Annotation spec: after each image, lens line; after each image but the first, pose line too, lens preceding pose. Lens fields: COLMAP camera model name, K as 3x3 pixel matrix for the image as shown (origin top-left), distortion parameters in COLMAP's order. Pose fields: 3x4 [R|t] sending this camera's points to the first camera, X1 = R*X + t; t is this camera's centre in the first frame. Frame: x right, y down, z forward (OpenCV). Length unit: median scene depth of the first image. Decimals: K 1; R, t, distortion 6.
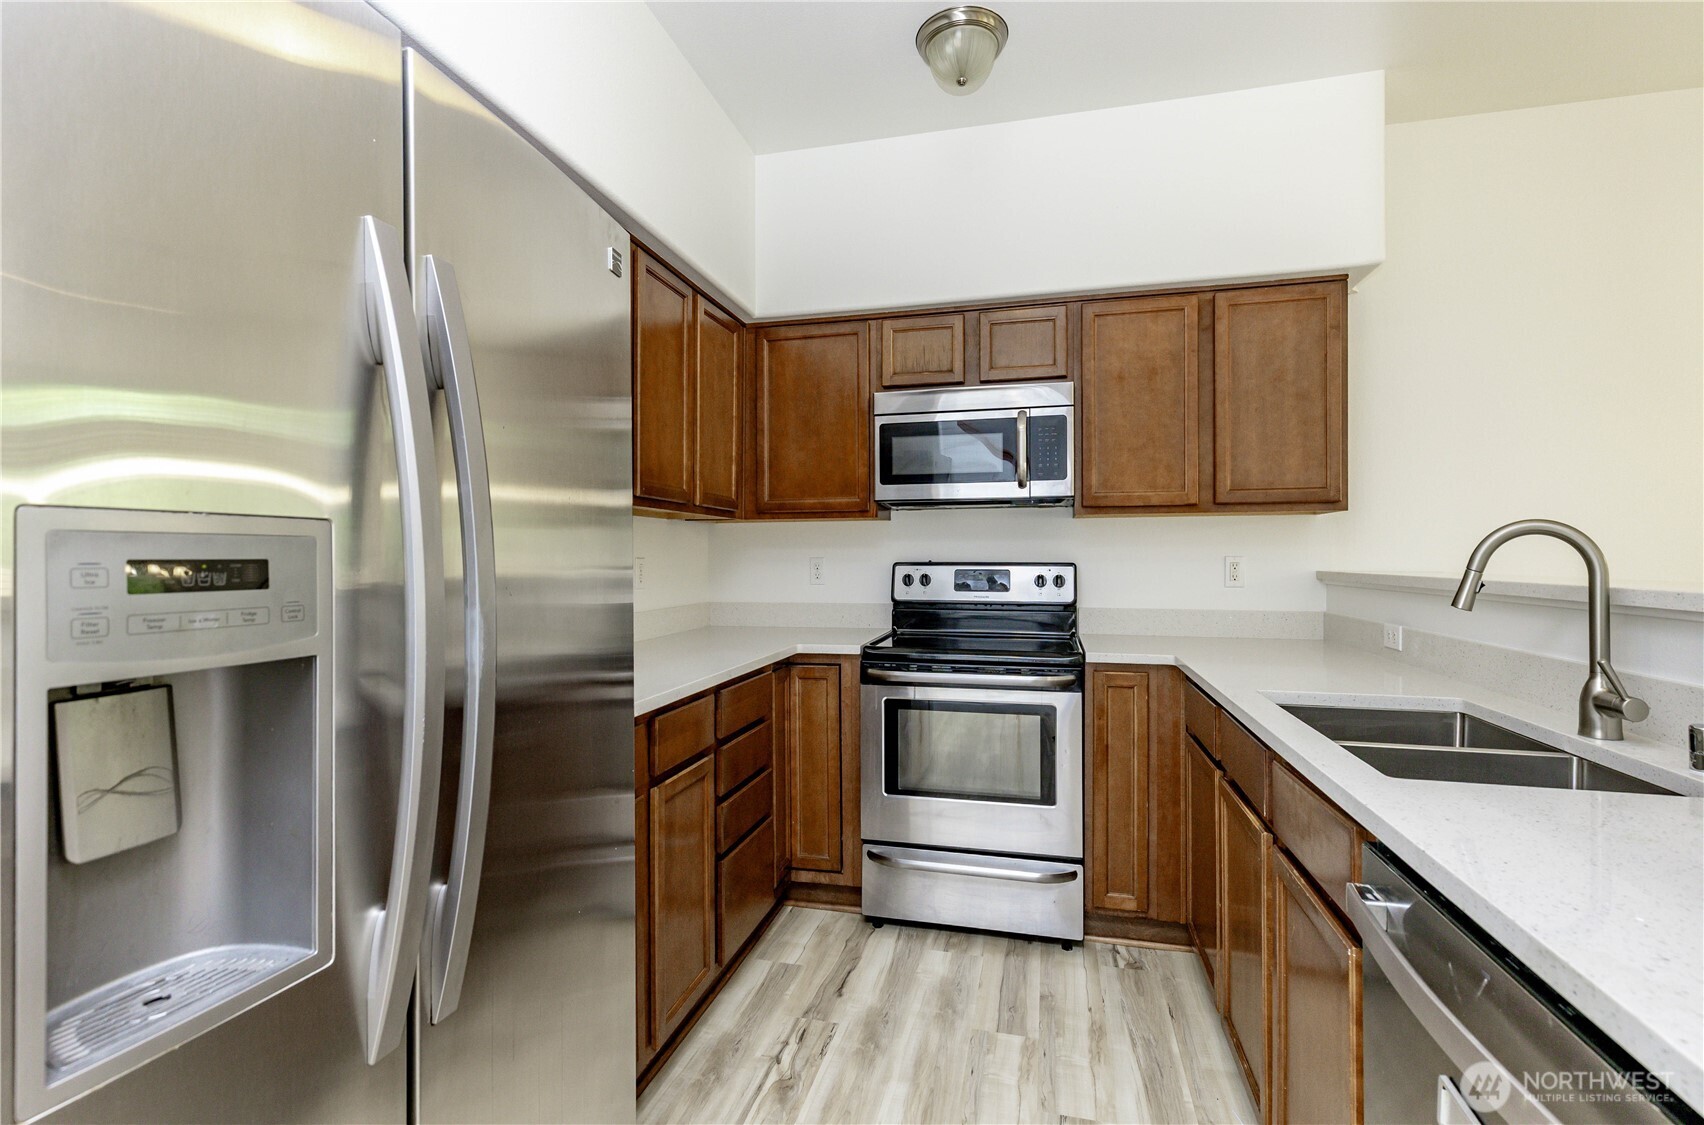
lens RADIAL K [[724.9, 0, 888.4], [0, 724.9, 549.7], [0, 0, 1]] dist [0.000970, 0.000130]
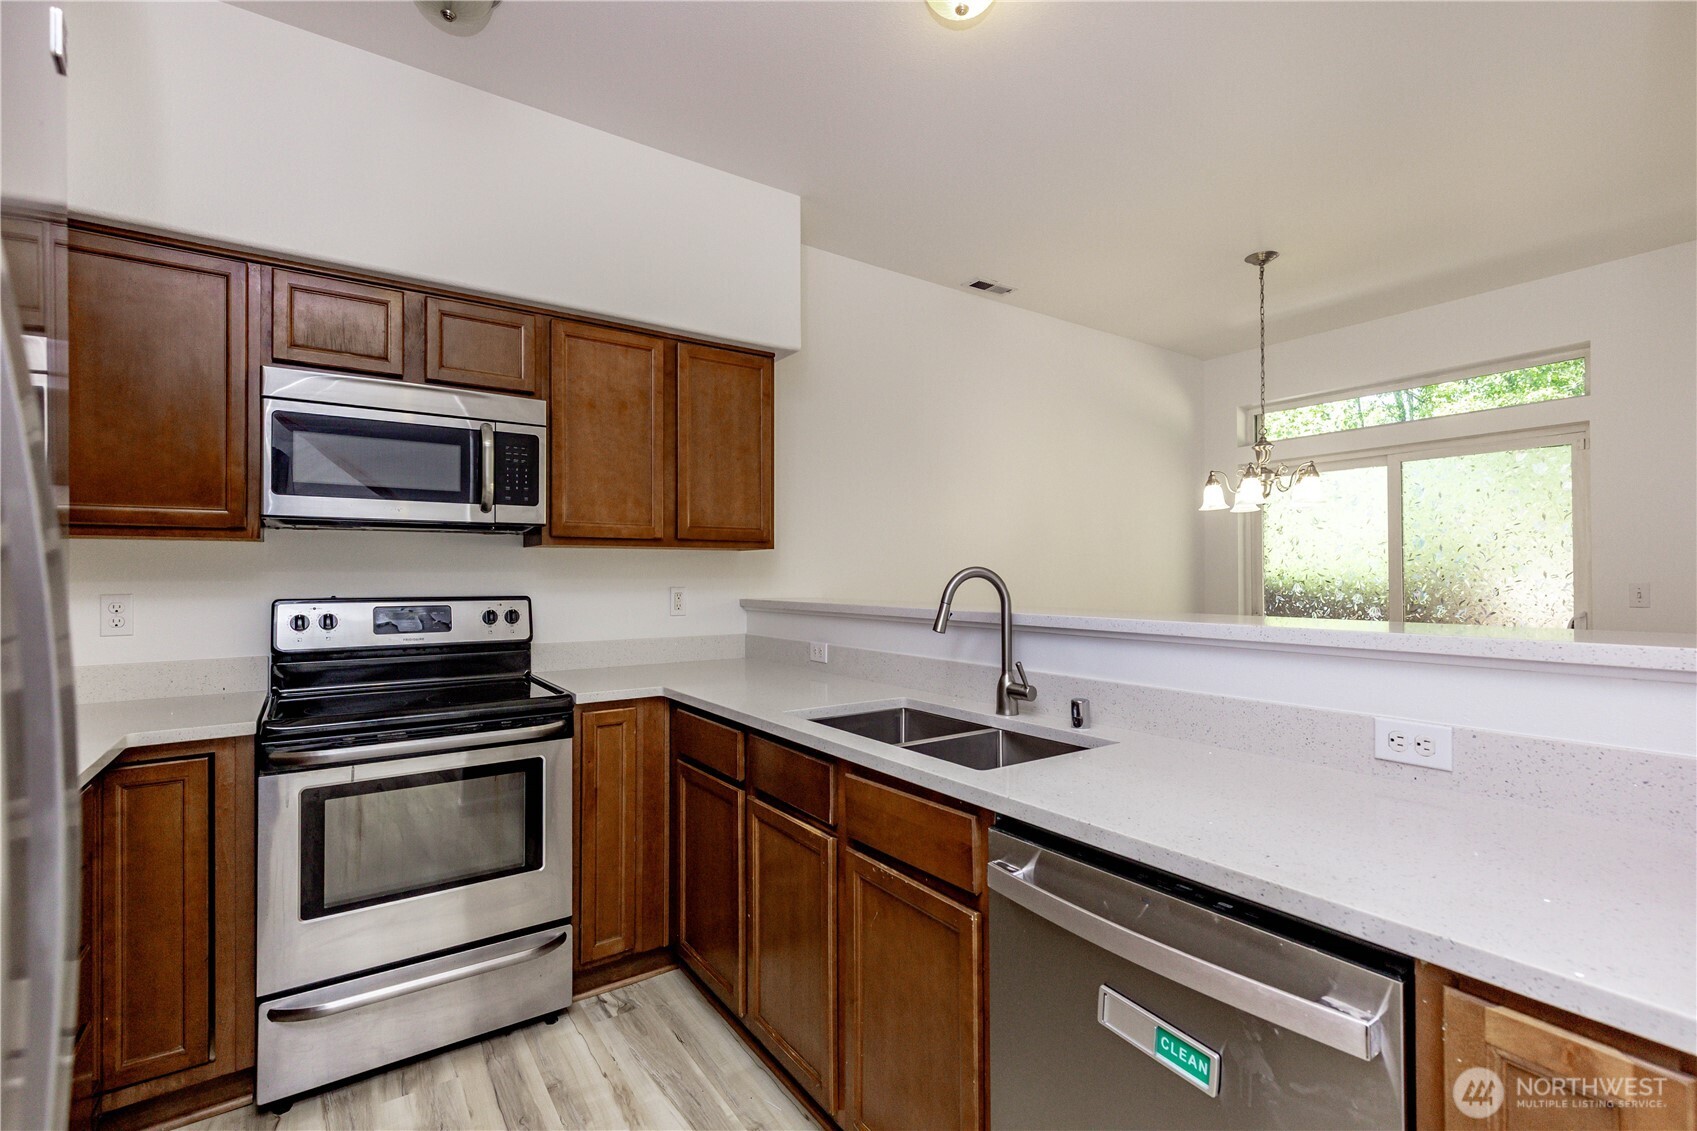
lens RADIAL K [[707.4, 0, 851.1], [0, 707.4, 567.3], [0, 0, 1]] dist [0.000614, -0.000150]
pose [[0.690278, 0.011109, 0.723459, -0.143873], [-0.003804, 0.999924, -0.011725, -0.012074], [-0.723534, 0.005341, 0.690268, 0.111287]]
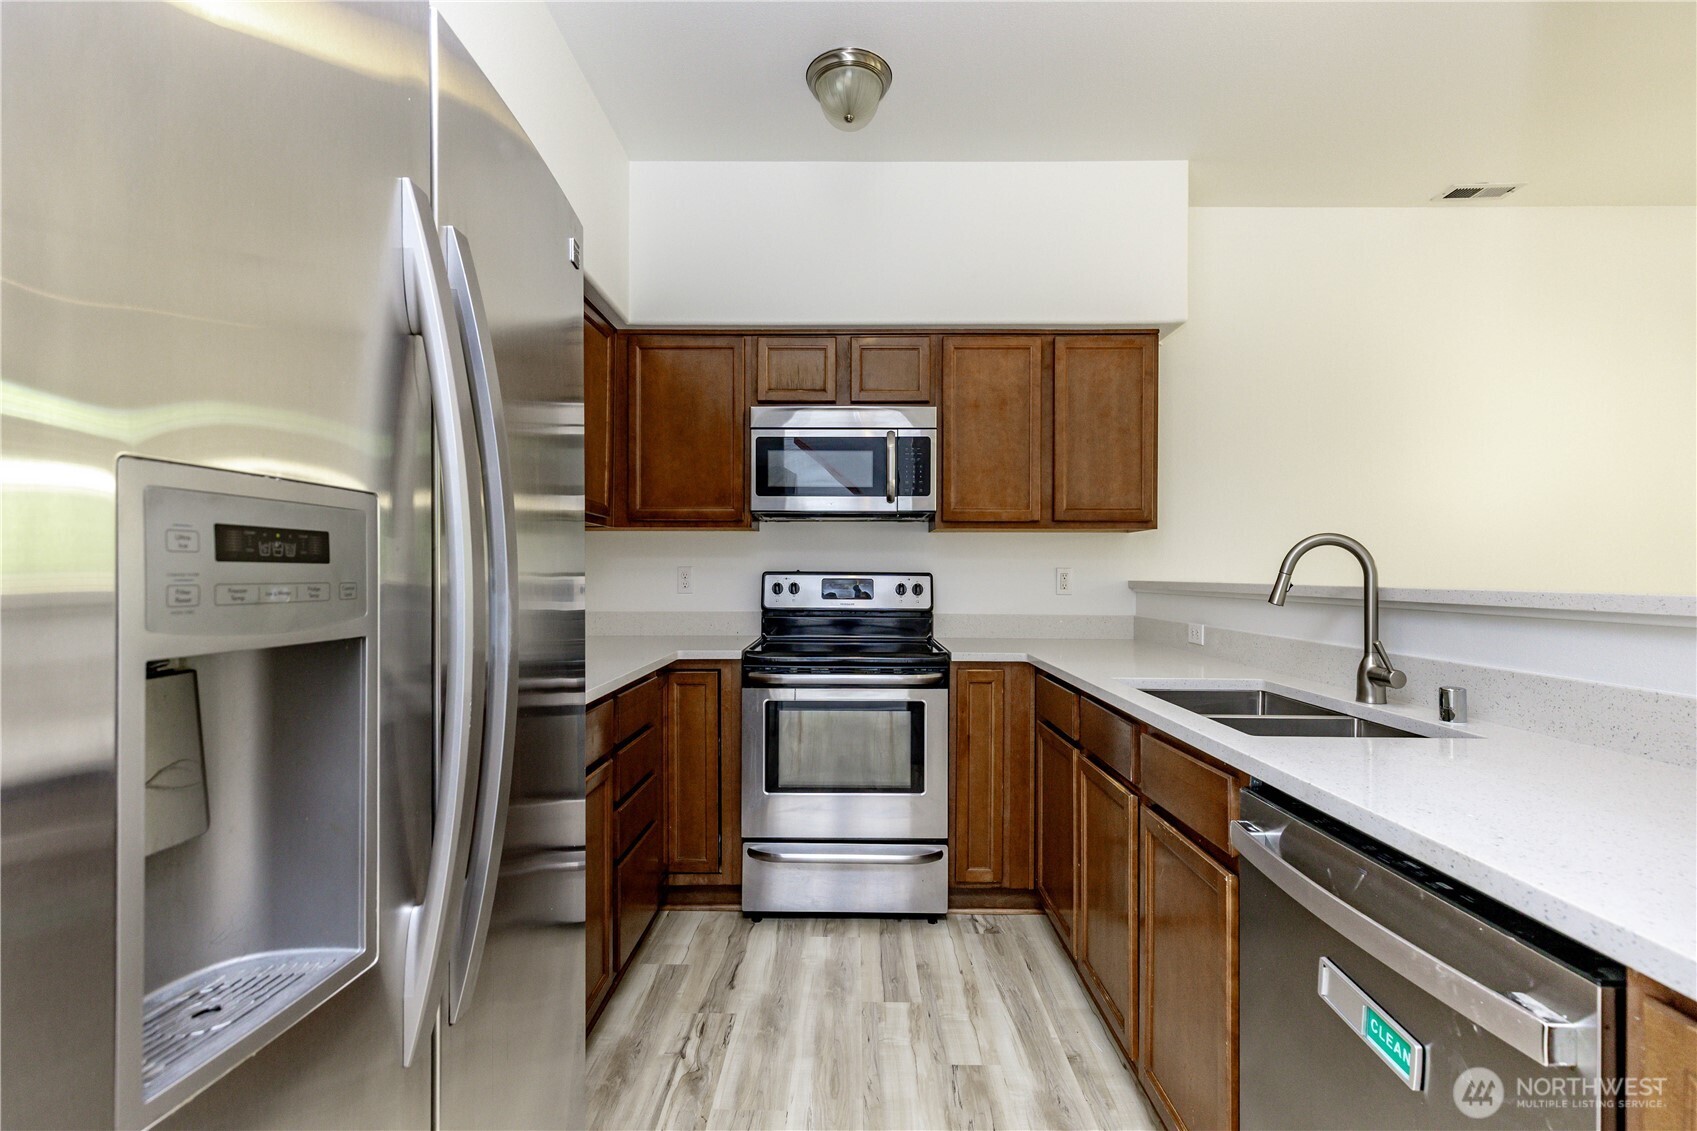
lens RADIAL K [[695.5, 0, 873.2], [0, 695.5, 566.5], [0, 0, 1]] dist [0.001942, -0.000406]
pose [[0.975494, 0.007548, 0.219899, -0.077354], [-0.007914, 0.999968, 0.000785, 0.010870], [-0.219886, -0.002506, 0.975522, -0.006759]]
